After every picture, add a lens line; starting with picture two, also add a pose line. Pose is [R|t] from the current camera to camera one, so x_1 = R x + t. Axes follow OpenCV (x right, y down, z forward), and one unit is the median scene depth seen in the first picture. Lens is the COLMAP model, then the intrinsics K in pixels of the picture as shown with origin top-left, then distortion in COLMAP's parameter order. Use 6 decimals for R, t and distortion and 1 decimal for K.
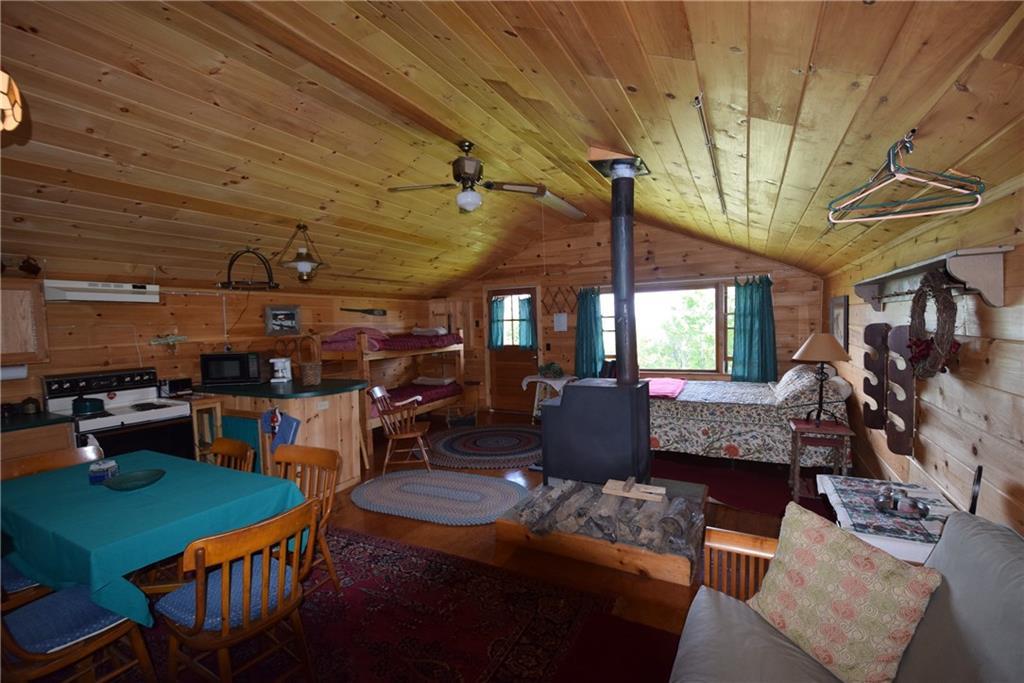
lens RADIAL K [[449.1, 0, 520.1], [0, 449.1, 349.8], [0, 0, 1]] dist [0.017622, -0.024327]
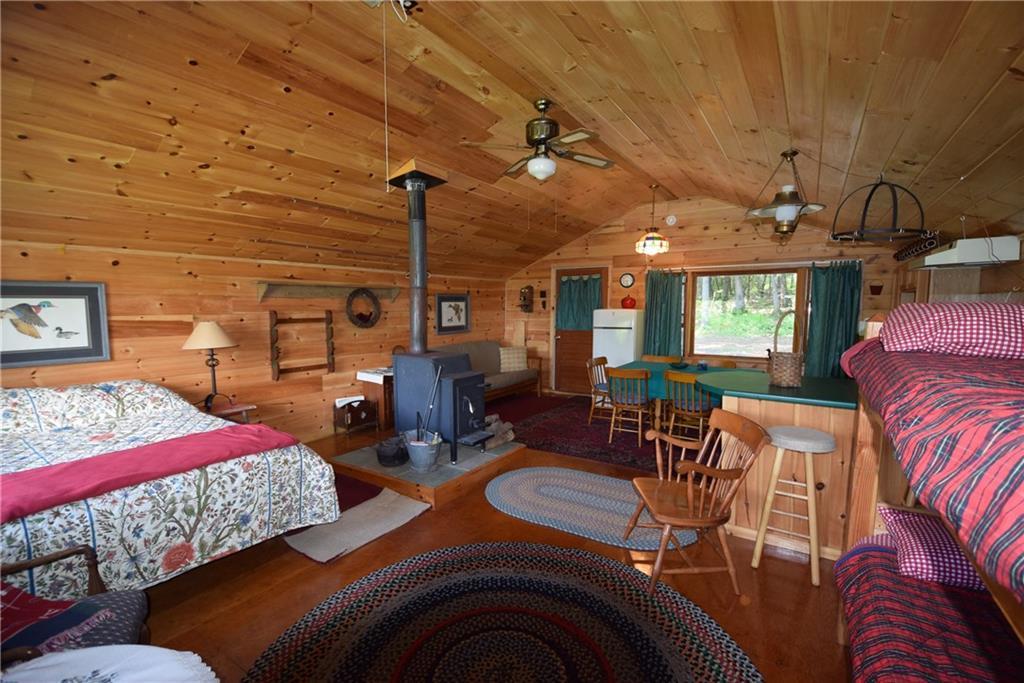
lens RADIAL K [[449.1, 0, 520.1], [0, 449.1, 349.8], [0, 0, 1]] dist [0.017622, -0.024327]
pose [[-0.994810, 0.018375, 0.100076, -0.083855], [0.034215, 0.986693, 0.158952, -0.061625], [-0.095823, 0.161551, -0.982201, 1.074933]]
